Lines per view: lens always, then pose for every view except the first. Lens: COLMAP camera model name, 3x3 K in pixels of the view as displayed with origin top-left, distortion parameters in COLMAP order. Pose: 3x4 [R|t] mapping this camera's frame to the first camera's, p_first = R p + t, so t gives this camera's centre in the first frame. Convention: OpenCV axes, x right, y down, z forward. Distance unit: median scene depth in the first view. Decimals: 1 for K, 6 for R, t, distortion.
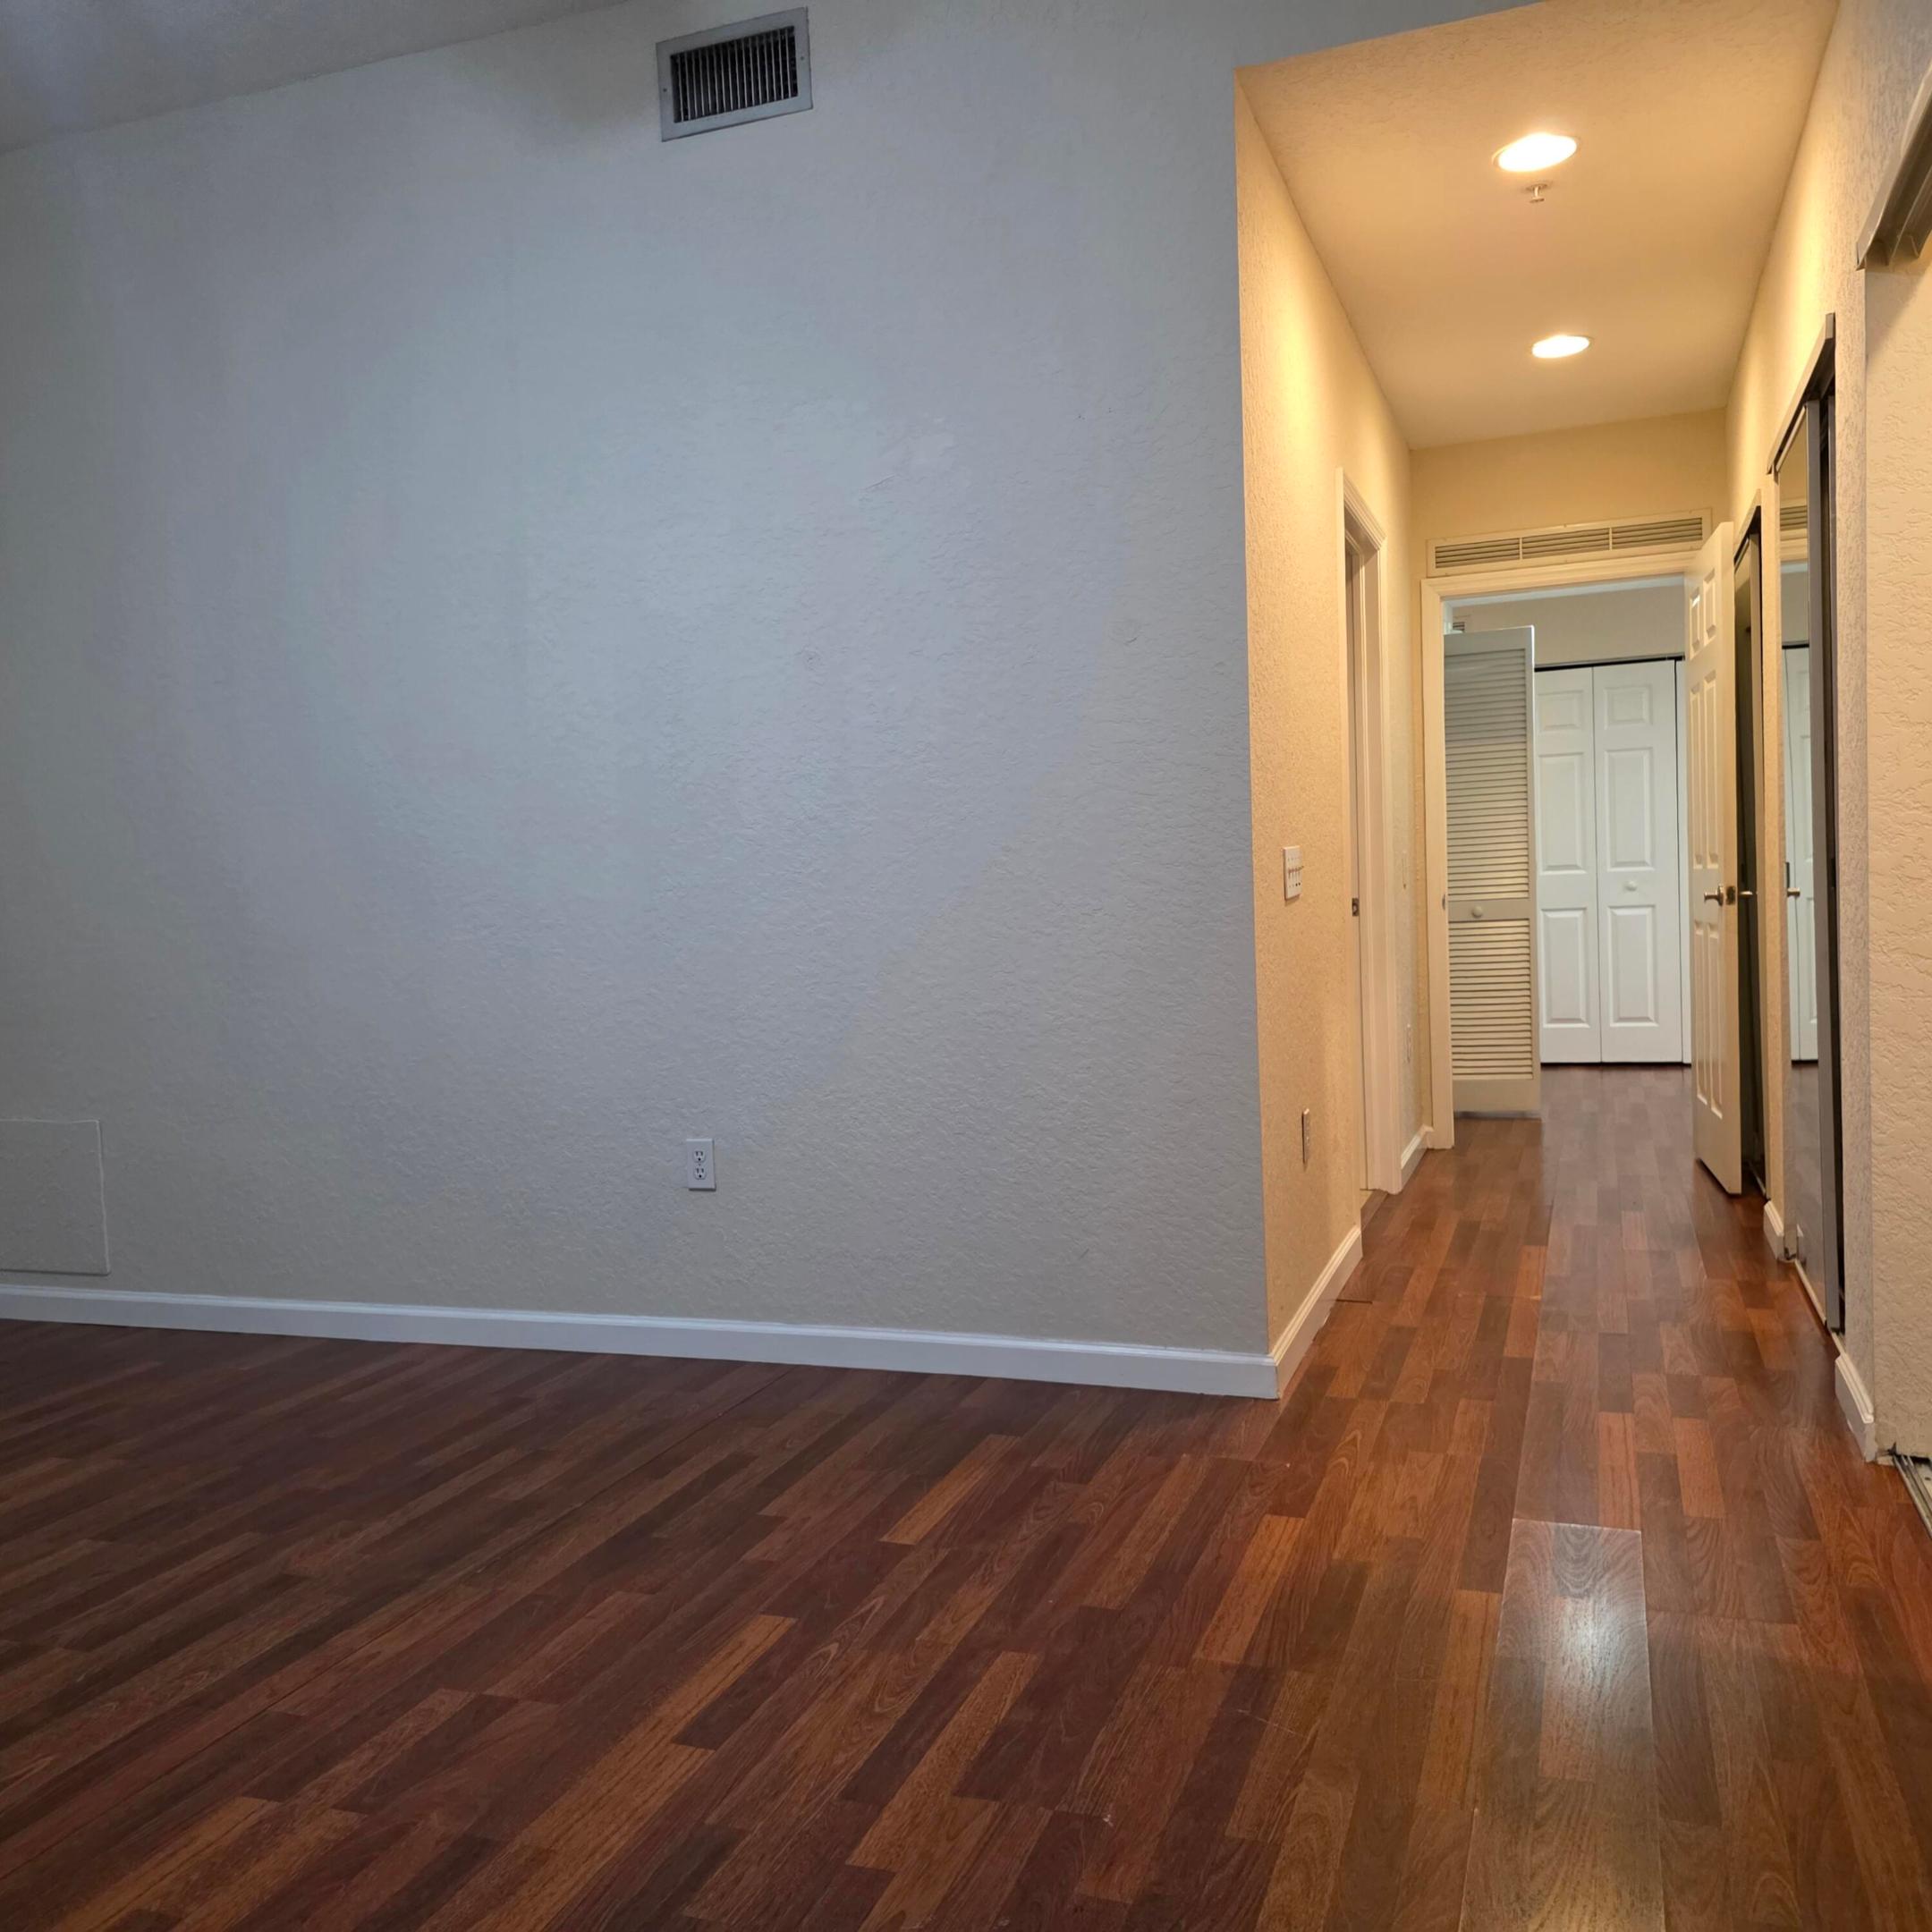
lens RADIAL K [[1704.5, 0, 966.0], [0, 1704.5, 966.0], [0, 0, 1]] dist [0.099510, -0.118394]
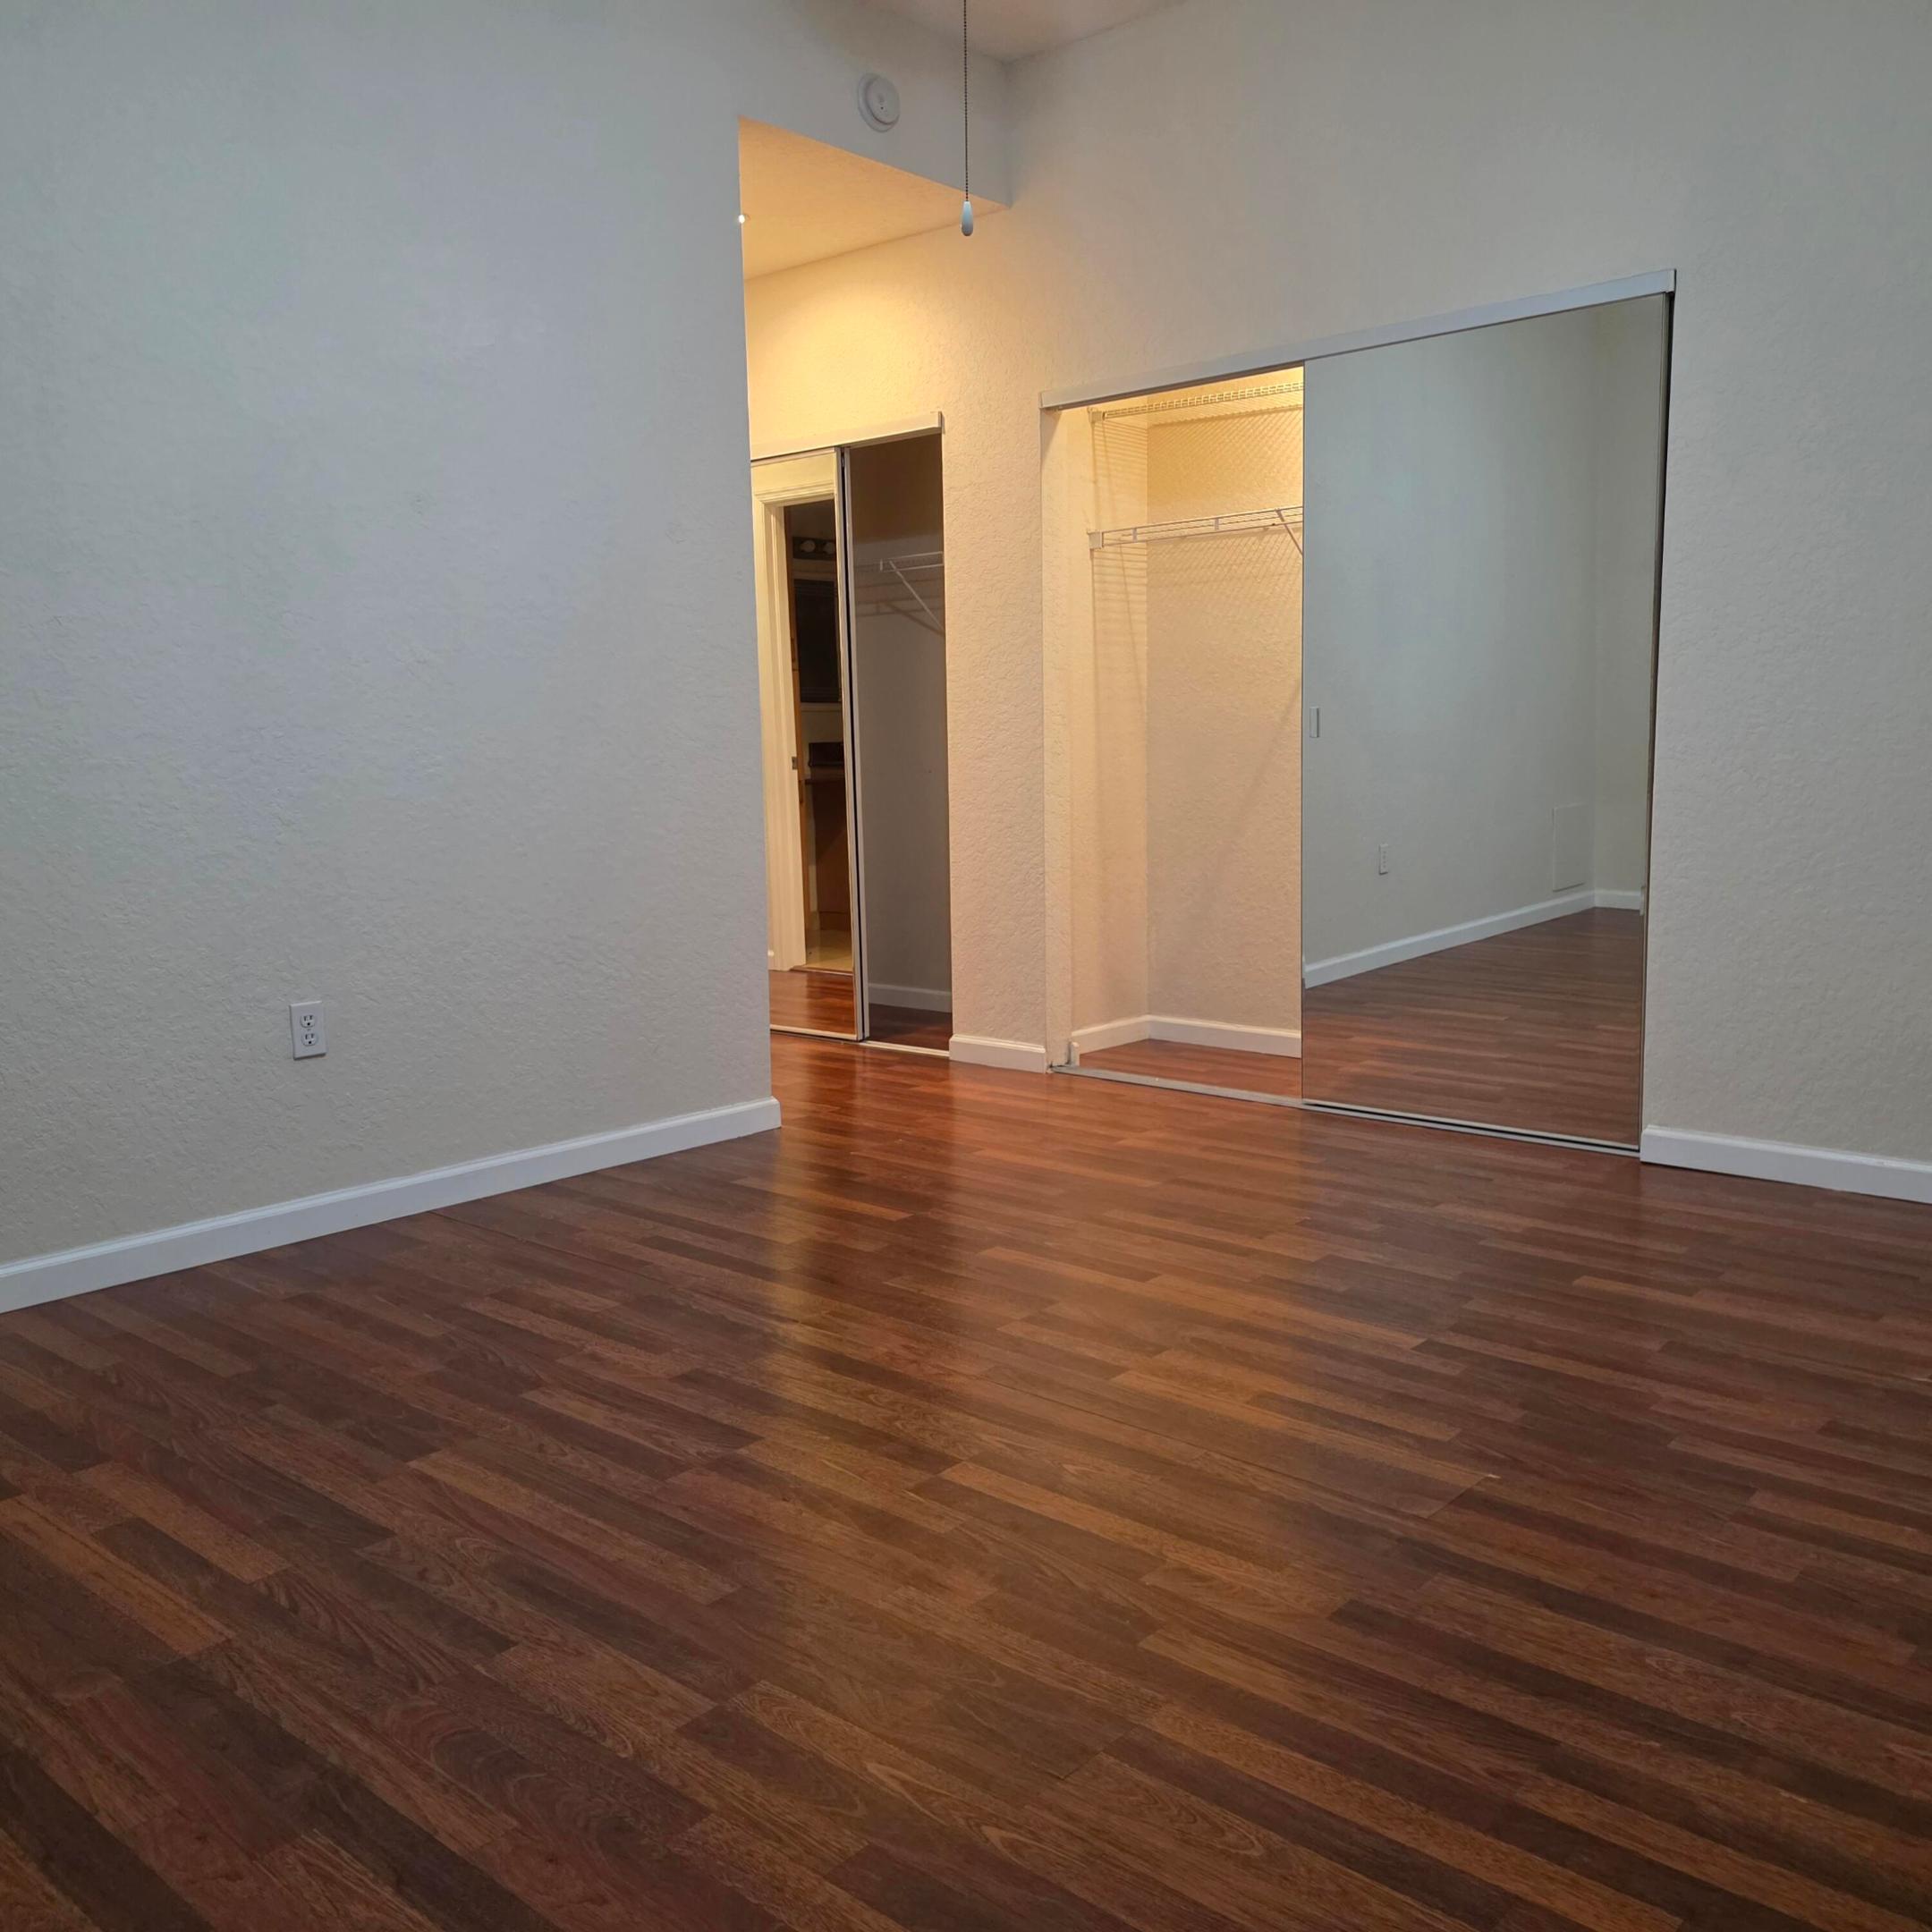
lens RADIAL K [[1704.5, 0, 966.0], [0, 1704.5, 966.0], [0, 0, 1]] dist [0.099510, -0.118394]
pose [[0.349216, -0.081532, 0.933489, -1.106798], [0.043225, 0.996549, 0.070869, 0.038266], [-0.936045, 0.015601, 0.351535, 0.419501]]
